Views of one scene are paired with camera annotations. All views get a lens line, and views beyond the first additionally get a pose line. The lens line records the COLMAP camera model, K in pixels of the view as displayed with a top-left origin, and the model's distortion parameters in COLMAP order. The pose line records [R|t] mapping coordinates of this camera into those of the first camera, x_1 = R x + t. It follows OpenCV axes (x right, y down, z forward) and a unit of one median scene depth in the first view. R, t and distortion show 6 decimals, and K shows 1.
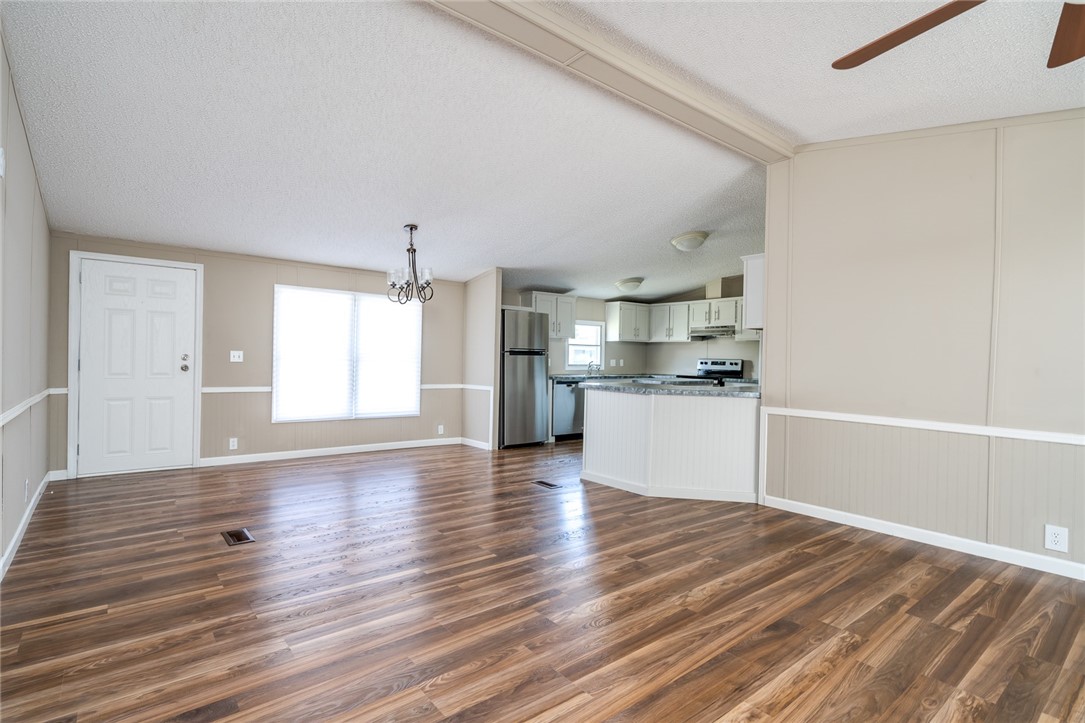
lens RADIAL K [[533.7, 0, 542.5], [0, 533.7, 361.5], [0, 0, 1]] dist [-0.001525, 0.002219]
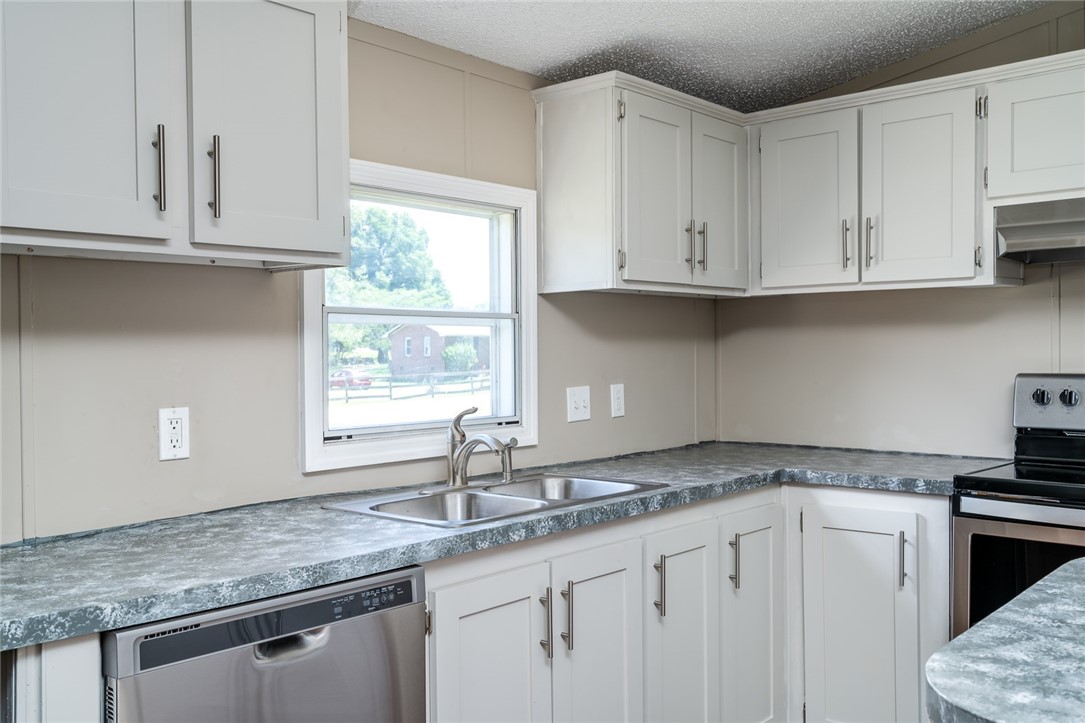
lens RADIAL K [[996.8, 0, 542.5], [0, 996.8, 361.5], [0, 0, 1]] dist [-0.060720, -0.003774]
pose [[0.987014, -0.024004, 0.158832, 0.072966], [0.022629, 0.999689, 0.010464, -0.019934], [-0.159034, -0.006734, 0.987250, 0.760909]]
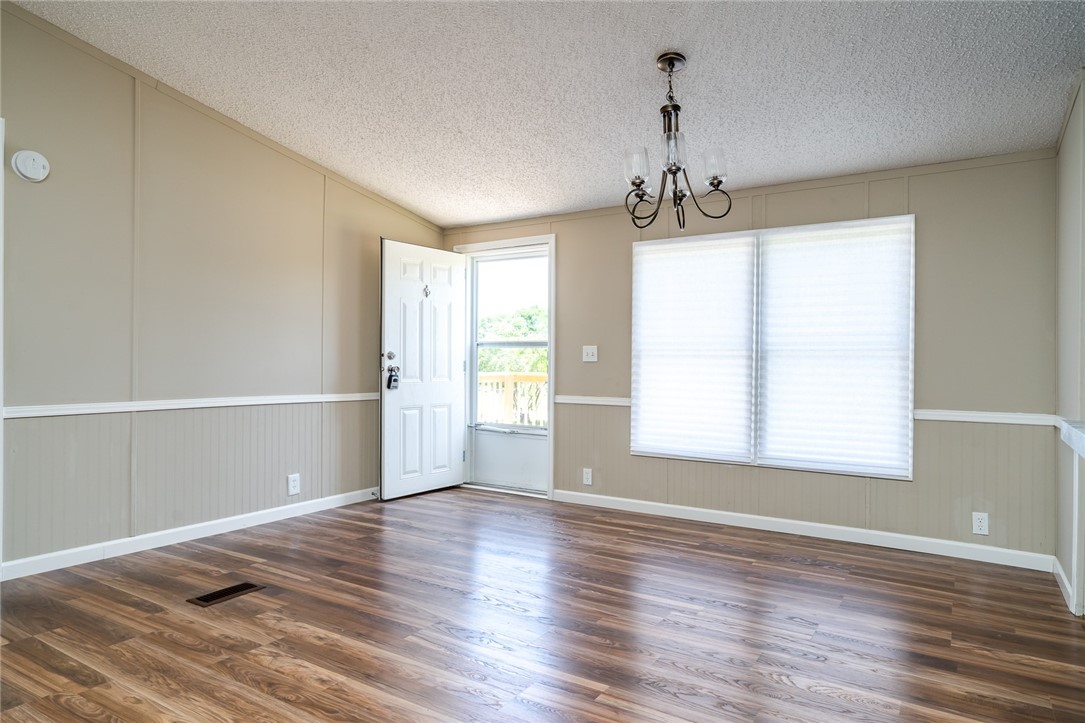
lens RADIAL K [[661.7, 0, 542.5], [0, 661.7, 361.5], [0, 0, 1]] dist [0.002726, 0.000037]
pose [[0.312078, -0.022025, -0.949801, 0.173455], [-0.003990, 0.999692, -0.024493, 0.016468], [0.950048, 0.011433, 0.311894, 0.476758]]
